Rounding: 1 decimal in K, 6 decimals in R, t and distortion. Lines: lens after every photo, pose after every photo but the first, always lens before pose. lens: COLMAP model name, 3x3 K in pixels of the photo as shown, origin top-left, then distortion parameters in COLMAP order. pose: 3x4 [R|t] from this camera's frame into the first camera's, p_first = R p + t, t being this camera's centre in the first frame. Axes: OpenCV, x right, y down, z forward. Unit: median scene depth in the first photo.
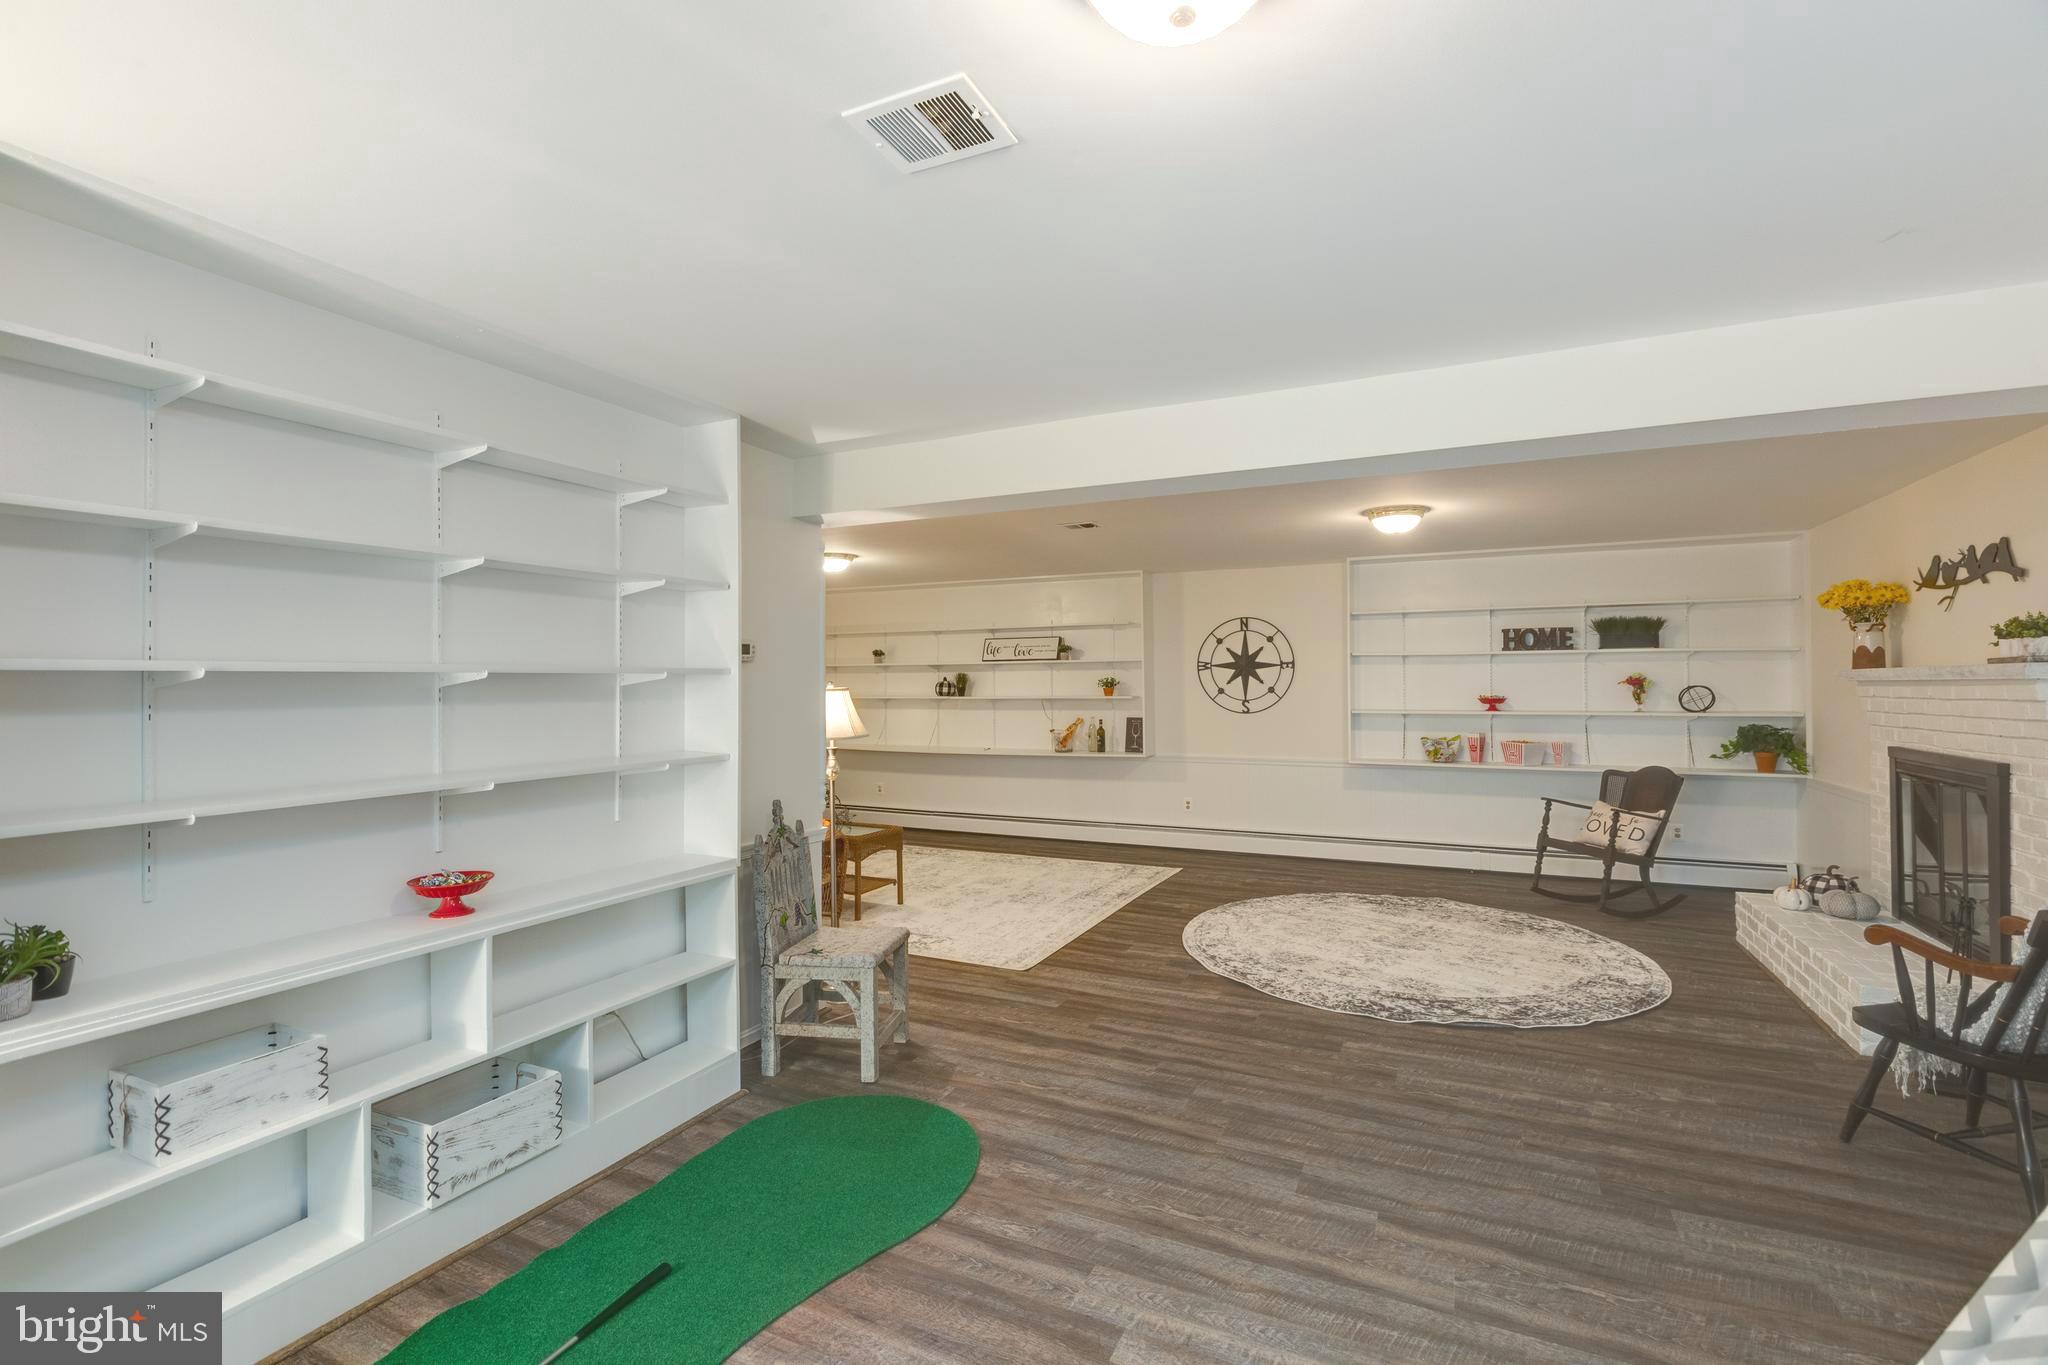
lens RADIAL K [[909.7, 0, 1027.6], [0, 909.7, 675.8], [0, 0, 1]] dist [-0.000423, 0.000483]
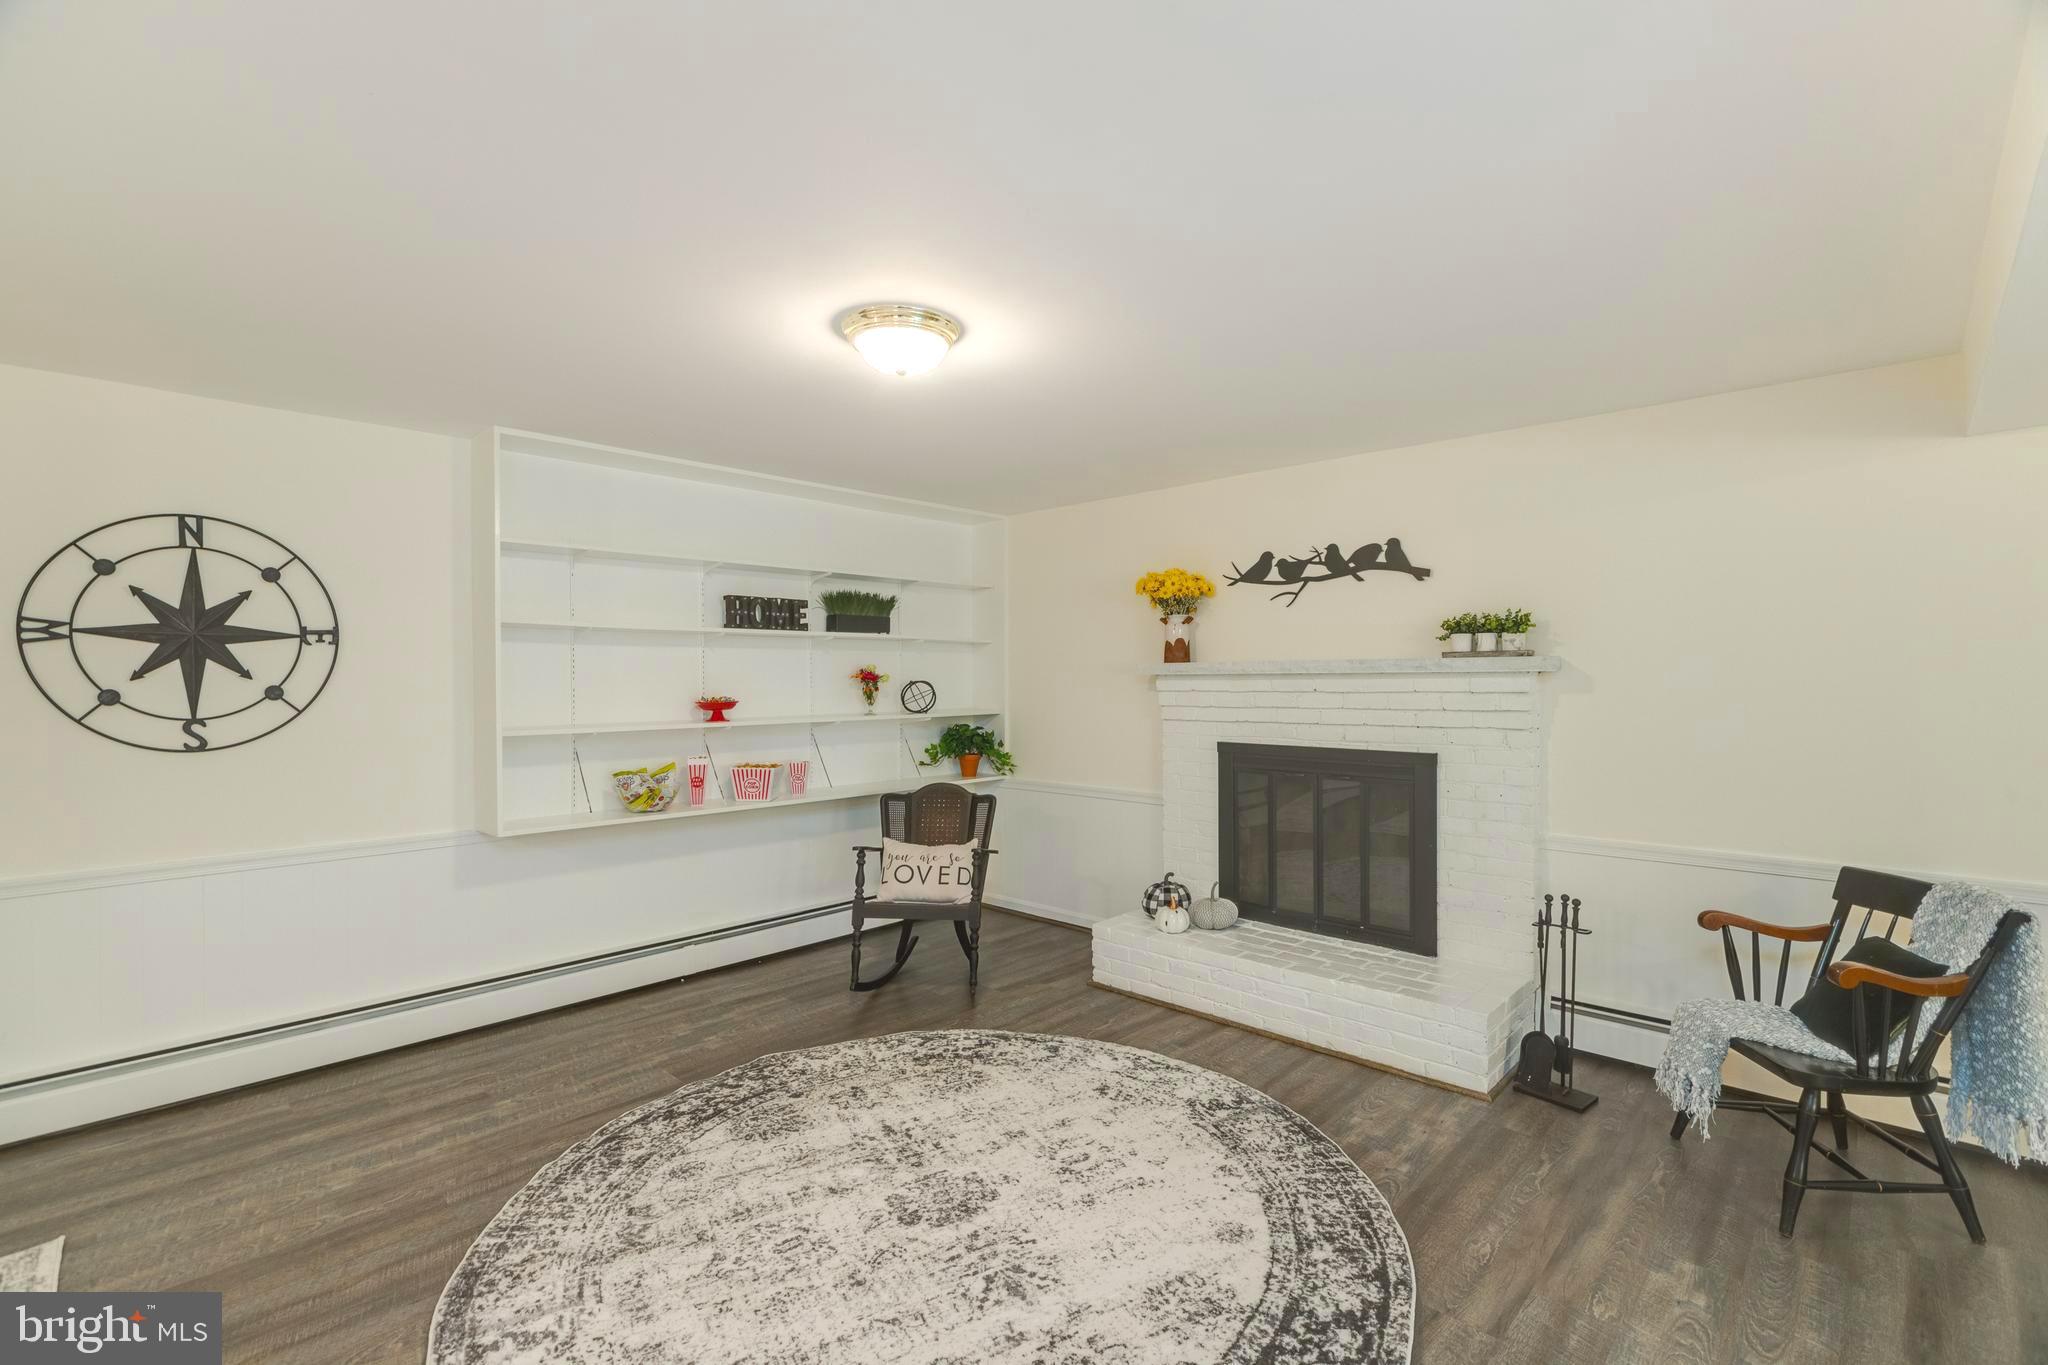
lens RADIAL K [[917.9, 0, 1028.7], [0, 917.9, 676.7], [0, 0, 1]] dist [-0.005594, -0.000819]
pose [[0.307296, 0.004050, 0.951605, -0.050815], [-0.006425, 0.999977, -0.002181, 0.009695], [-0.951592, -0.005443, 0.307315, 0.792366]]
